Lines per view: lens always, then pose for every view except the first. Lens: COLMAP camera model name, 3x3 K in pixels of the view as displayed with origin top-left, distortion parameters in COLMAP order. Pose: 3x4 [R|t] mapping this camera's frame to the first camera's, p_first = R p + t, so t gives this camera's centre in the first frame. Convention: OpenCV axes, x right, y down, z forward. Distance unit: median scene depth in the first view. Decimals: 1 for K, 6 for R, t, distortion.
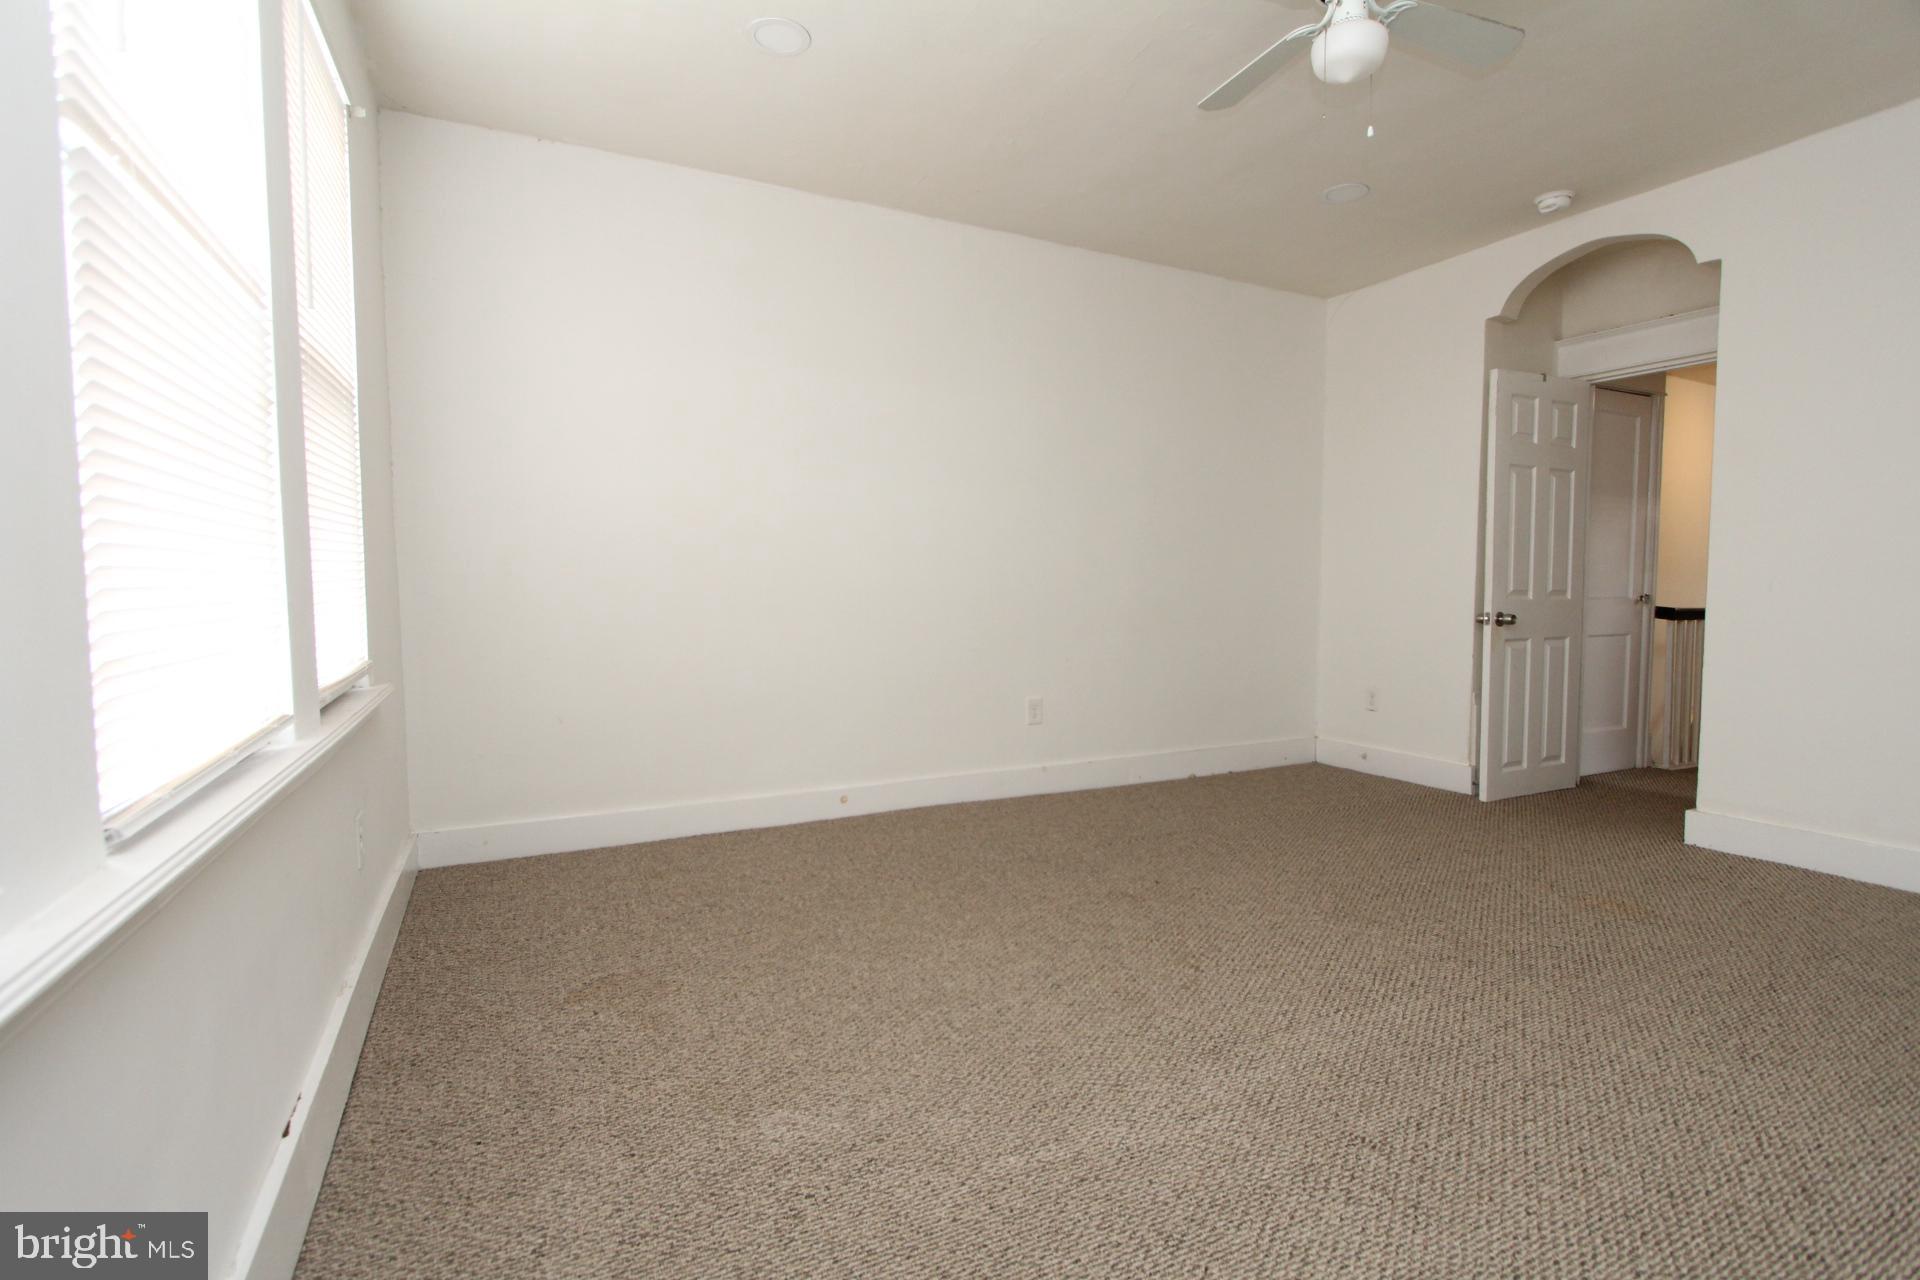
lens RADIAL K [[886.0, 0, 958.6], [0, 886.0, 647.8], [0, 0, 1]] dist [-0.018960, 0.003923]
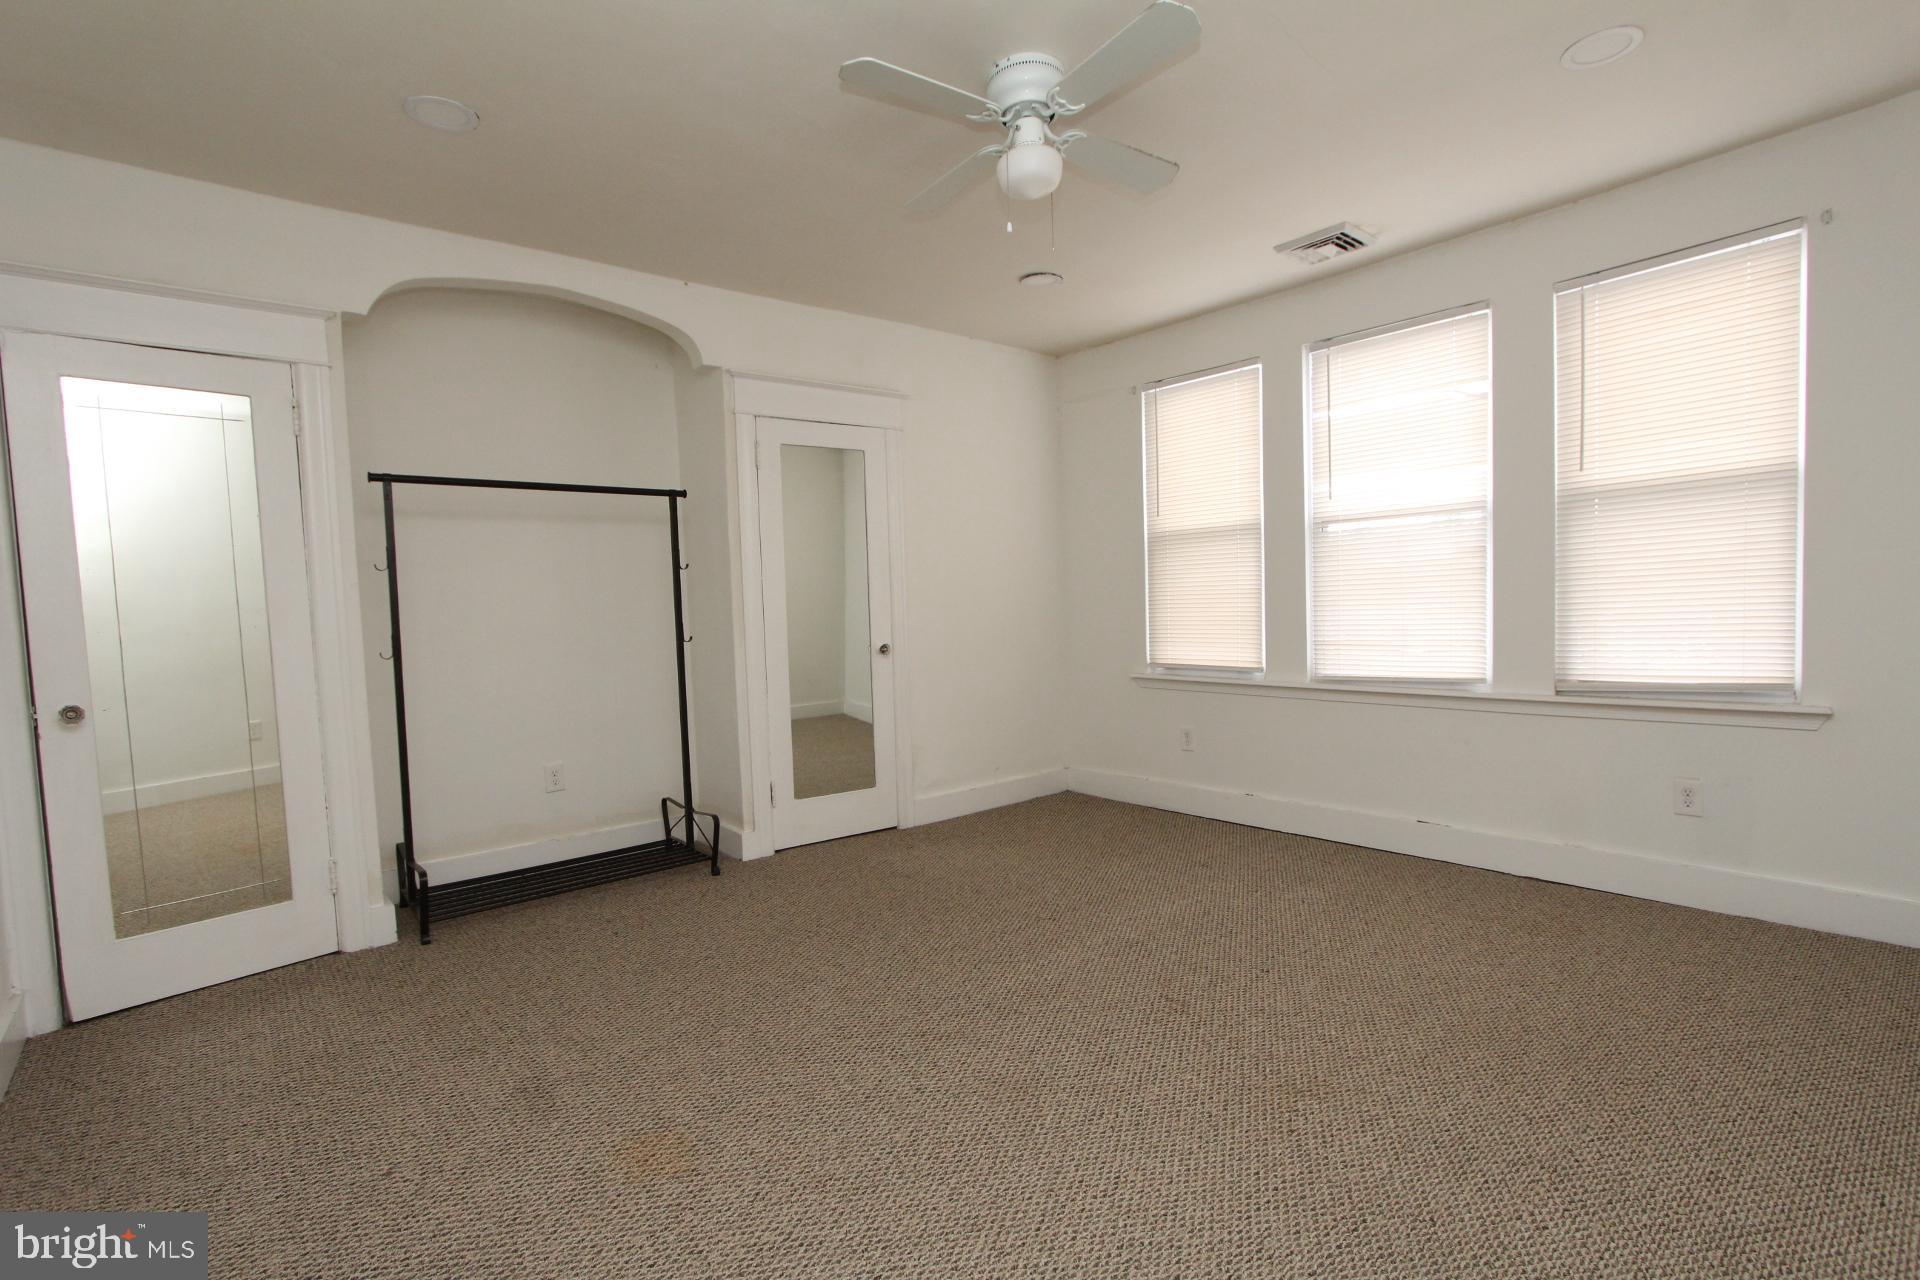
lens RADIAL K [[886.0, 0, 958.6], [0, 886.0, 647.8], [0, 0, 1]] dist [-0.018960, 0.003923]
pose [[-0.966154, 0.051001, -0.252874, 0.710636], [0.021427, 0.992740, 0.118356, -0.190225], [0.257075, 0.108932, -0.960233, 1.752946]]
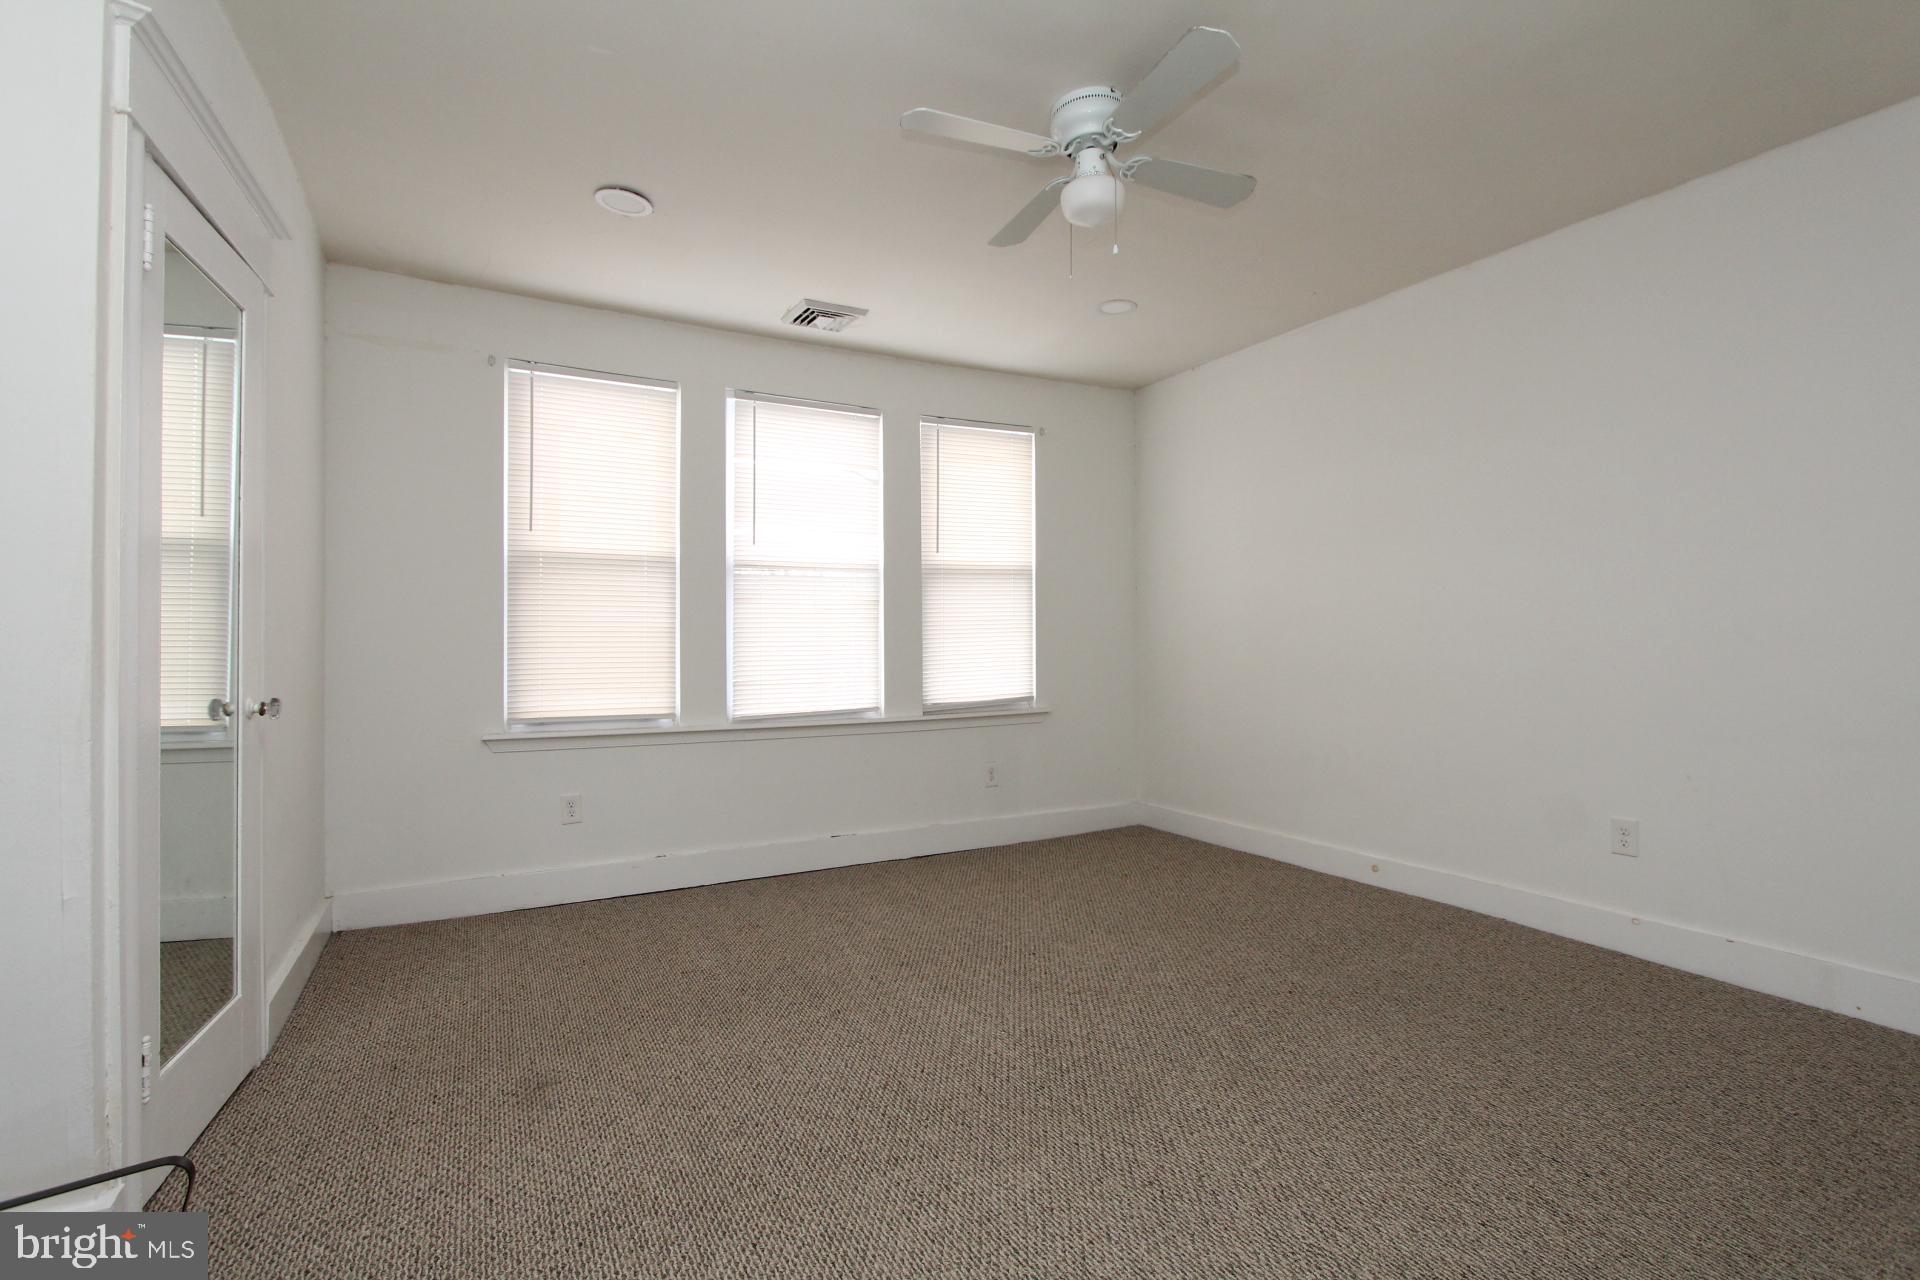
lens RADIAL K [[886.0, 0, 958.6], [0, 886.0, 647.8], [0, 0, 1]] dist [-0.018960, 0.003923]
pose [[0.045092, 0.008415, -0.998947, 1.316427], [-0.061409, 0.998097, 0.005636, -0.092858], [0.997094, 0.061090, 0.045523, 0.683194]]
